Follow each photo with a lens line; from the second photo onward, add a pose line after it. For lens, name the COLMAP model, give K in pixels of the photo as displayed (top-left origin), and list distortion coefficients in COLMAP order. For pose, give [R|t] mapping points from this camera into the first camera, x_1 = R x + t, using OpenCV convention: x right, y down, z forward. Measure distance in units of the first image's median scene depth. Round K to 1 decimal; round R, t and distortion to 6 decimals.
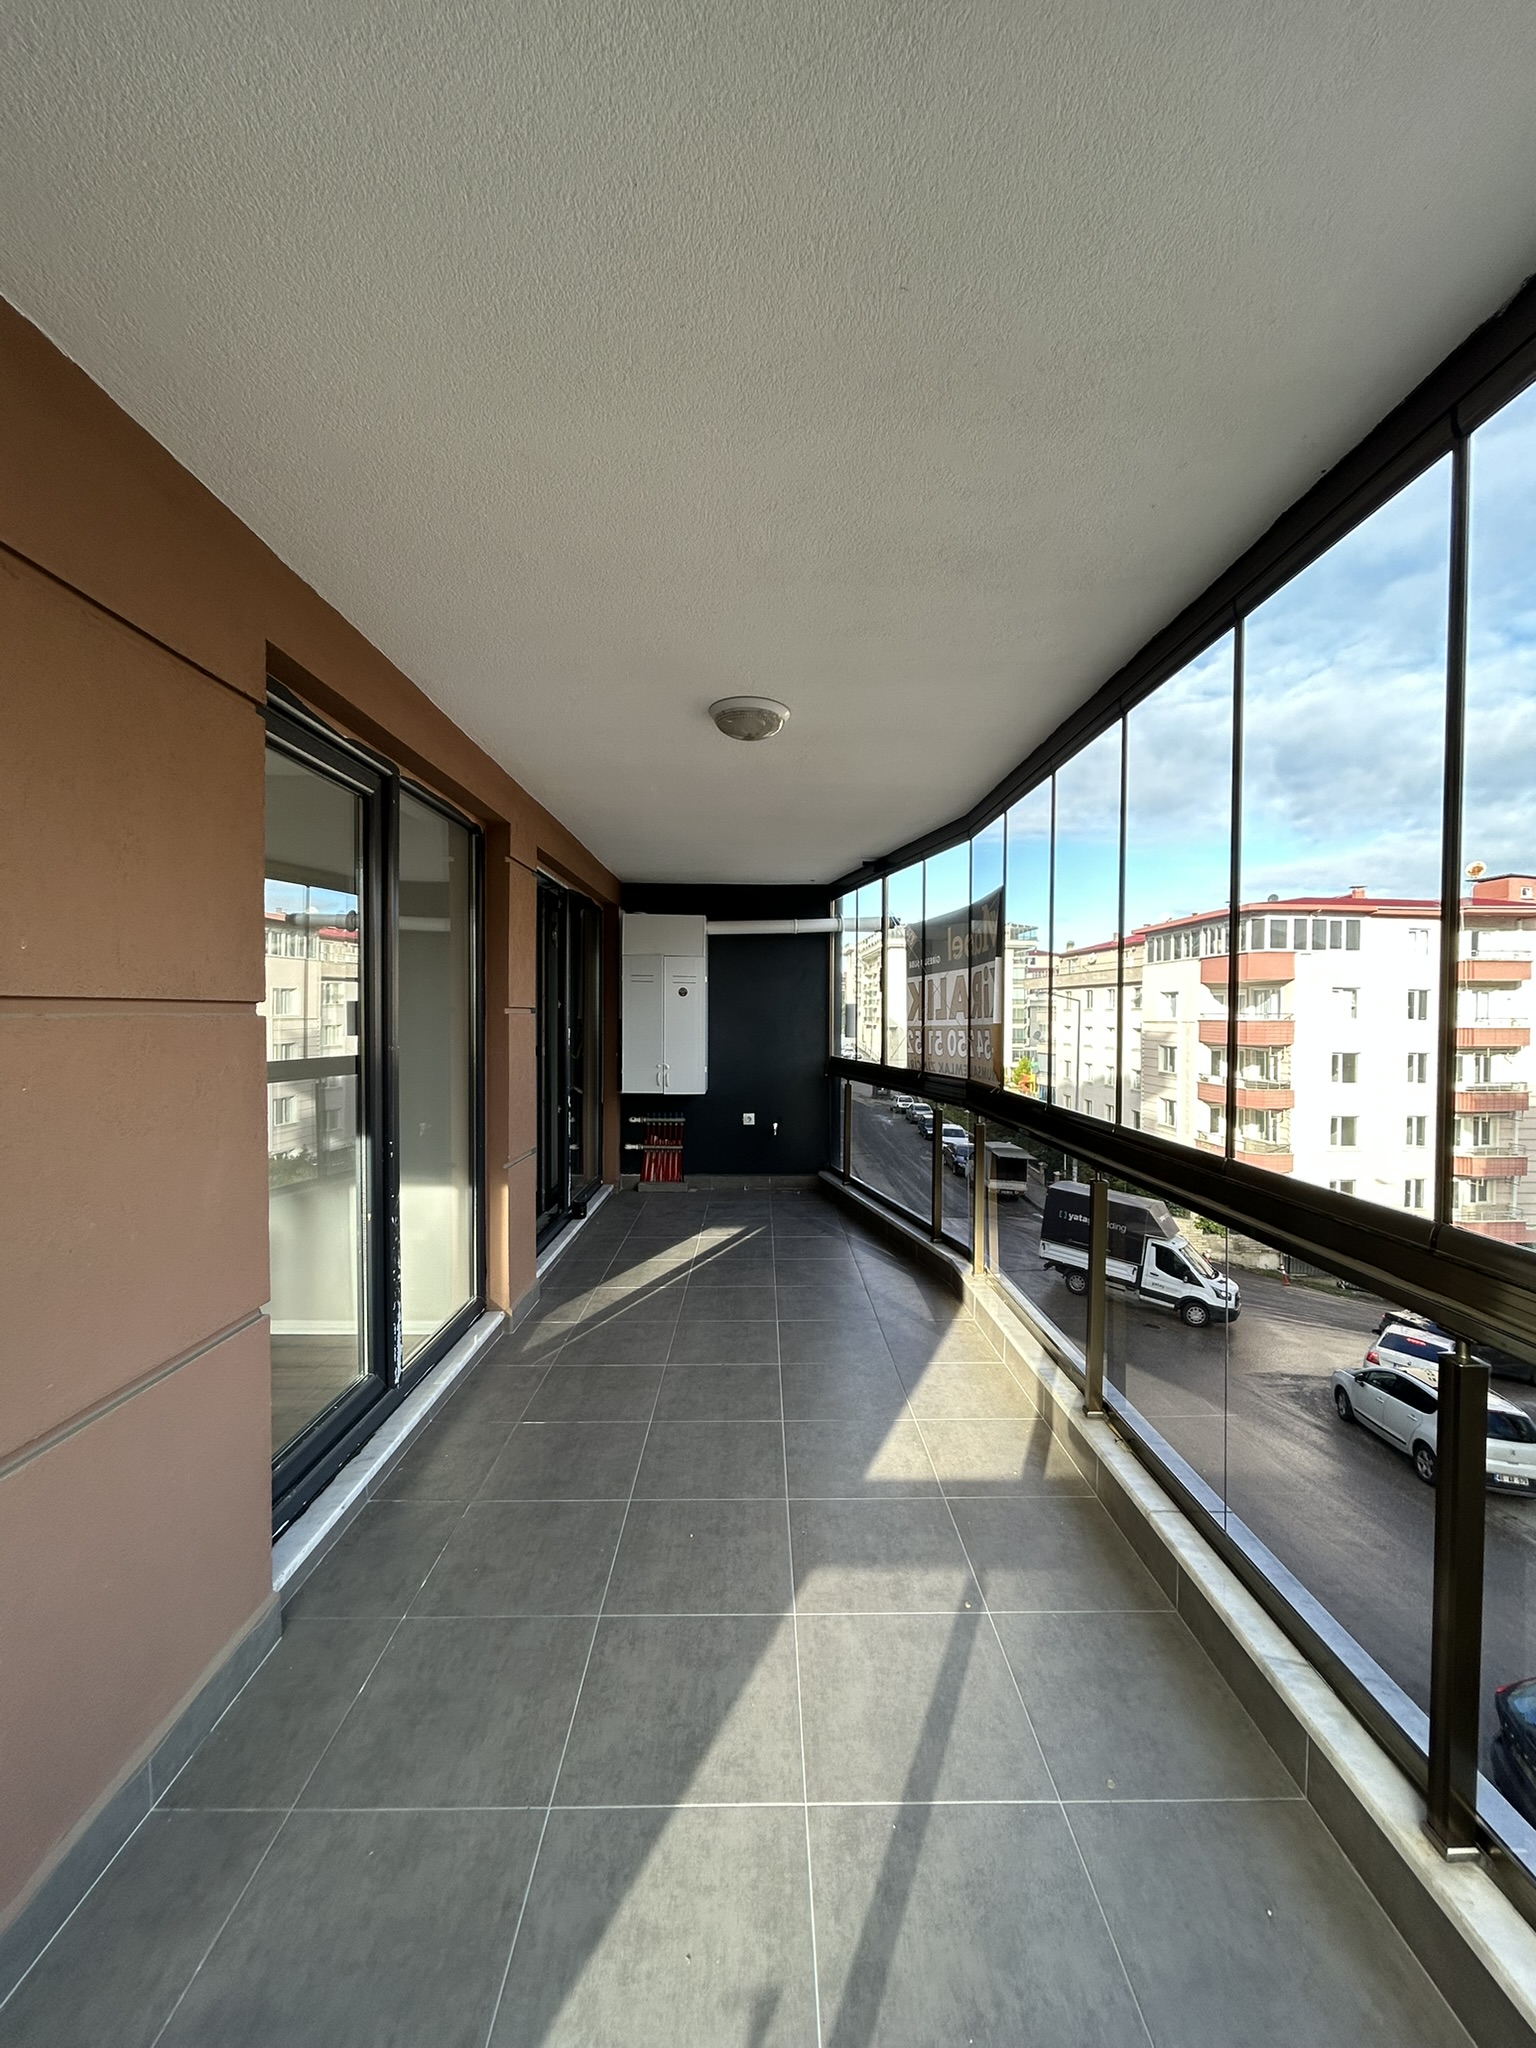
lens RADIAL K [[819.9, 0, 768.6], [0, 819.9, 1026.6], [0, 0, 1]] dist [-0.001848, 0.000363]
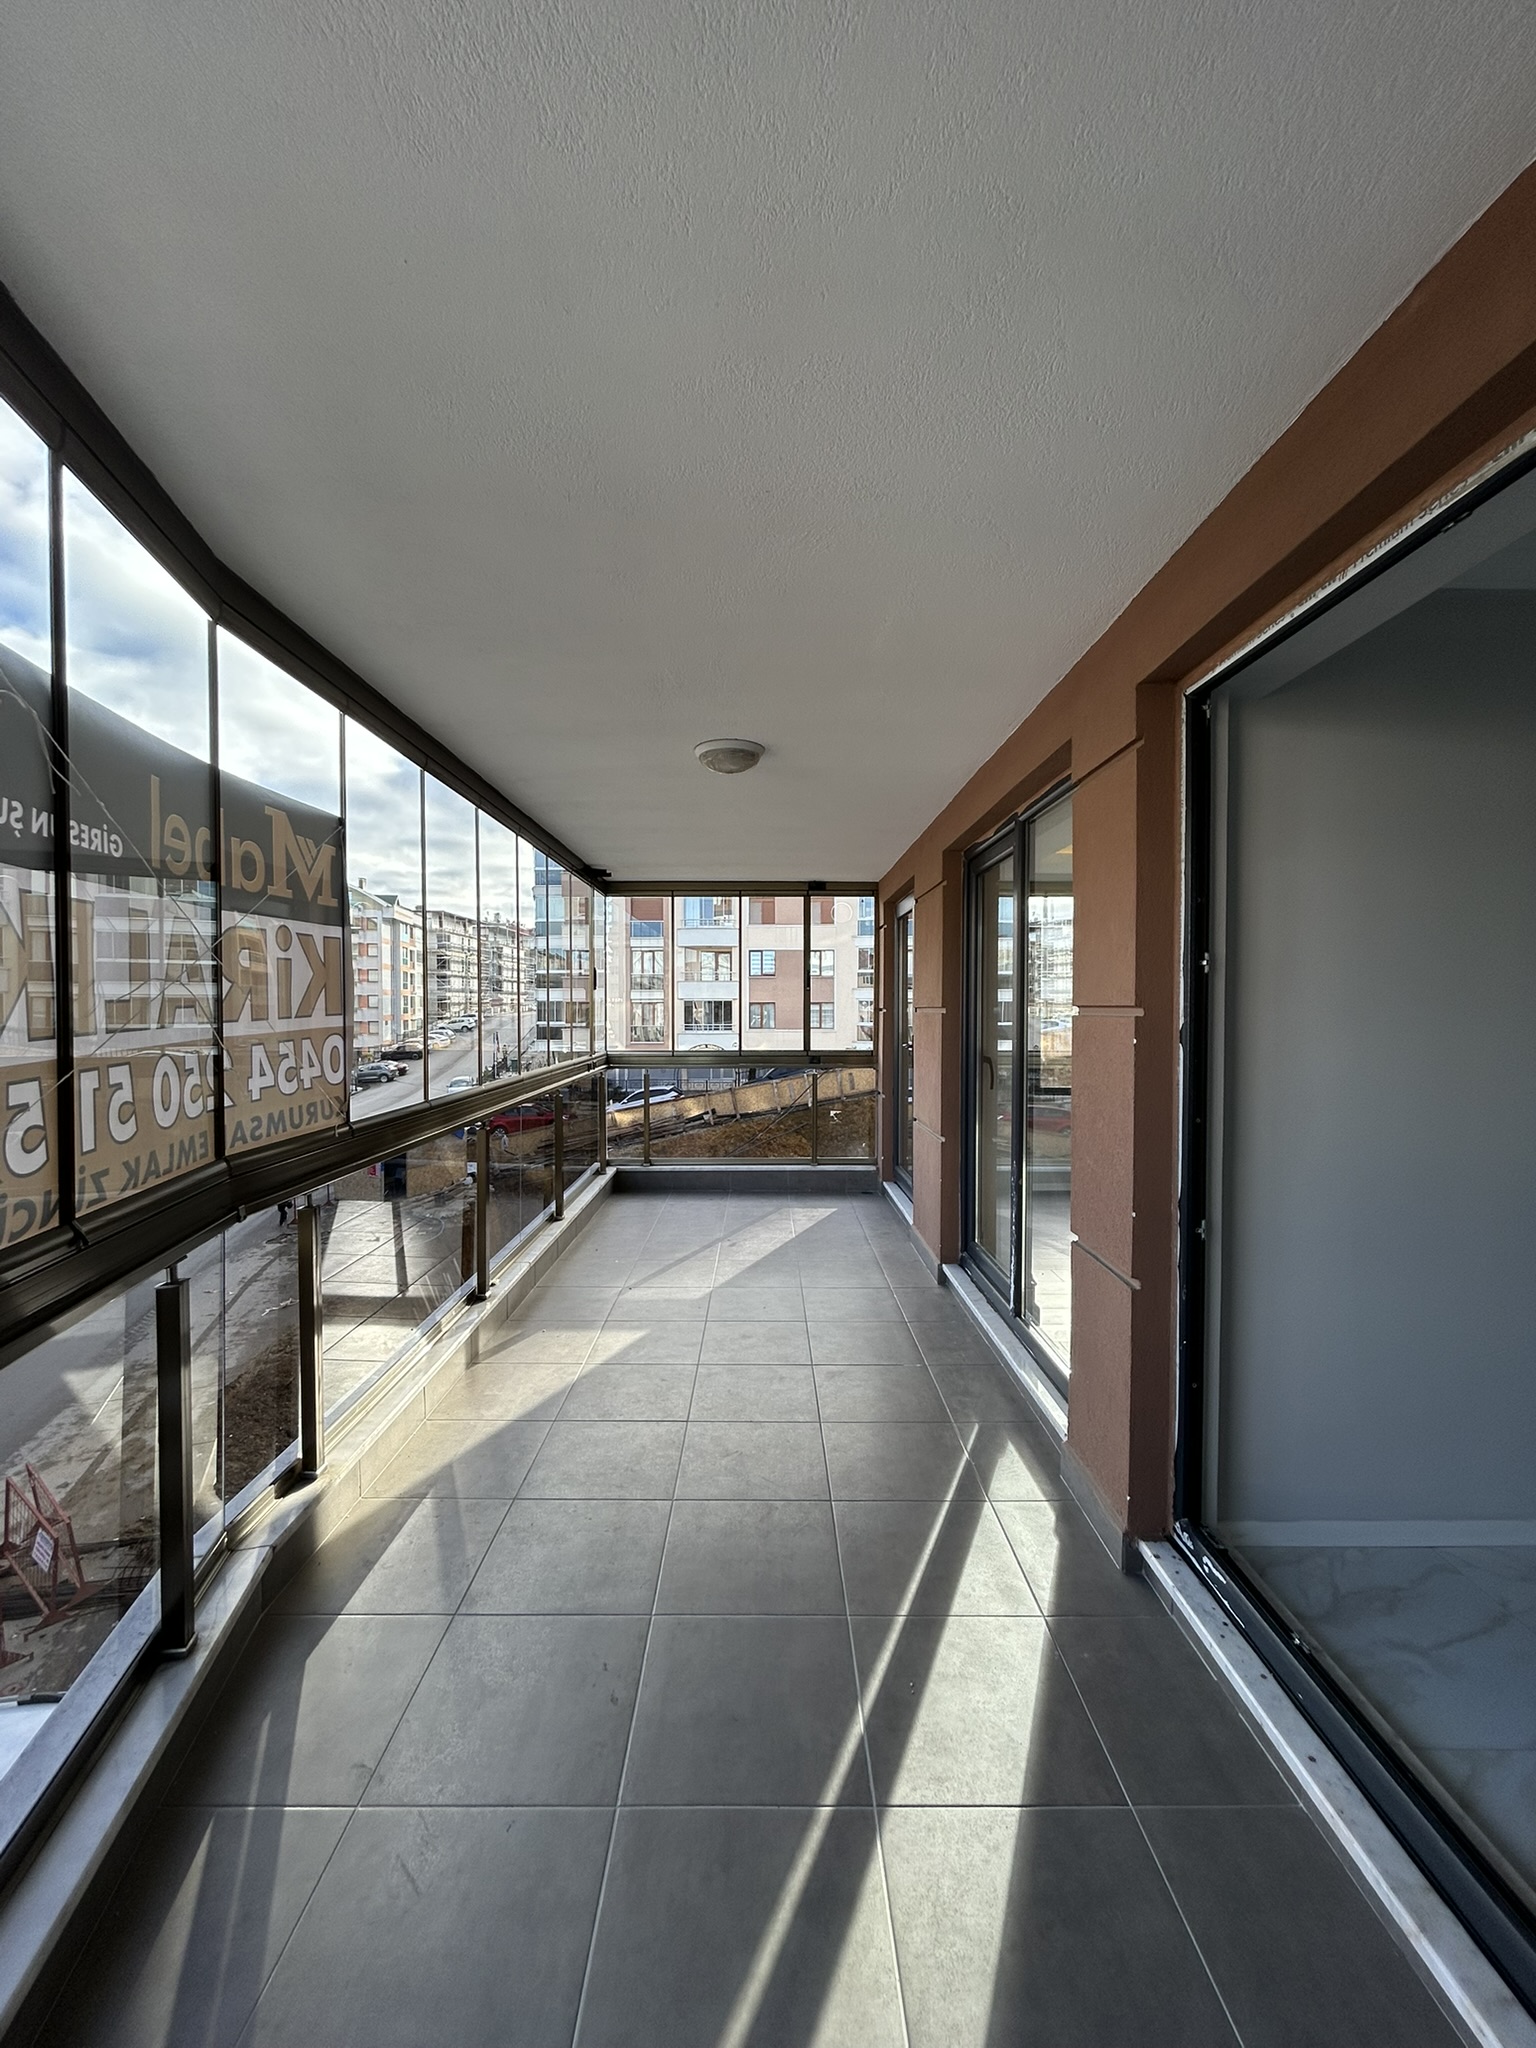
lens RADIAL K [[821.4, 0, 765.5], [0, 821.4, 1018.7], [0, 0, 1]] dist [-0.001484, -0.000058]
pose [[-0.999941, -0.005924, 0.009155, -0.057289], [-0.005594, 0.999348, 0.035658, -0.029576], [-0.009360, 0.035604, -0.999322, 1.442808]]
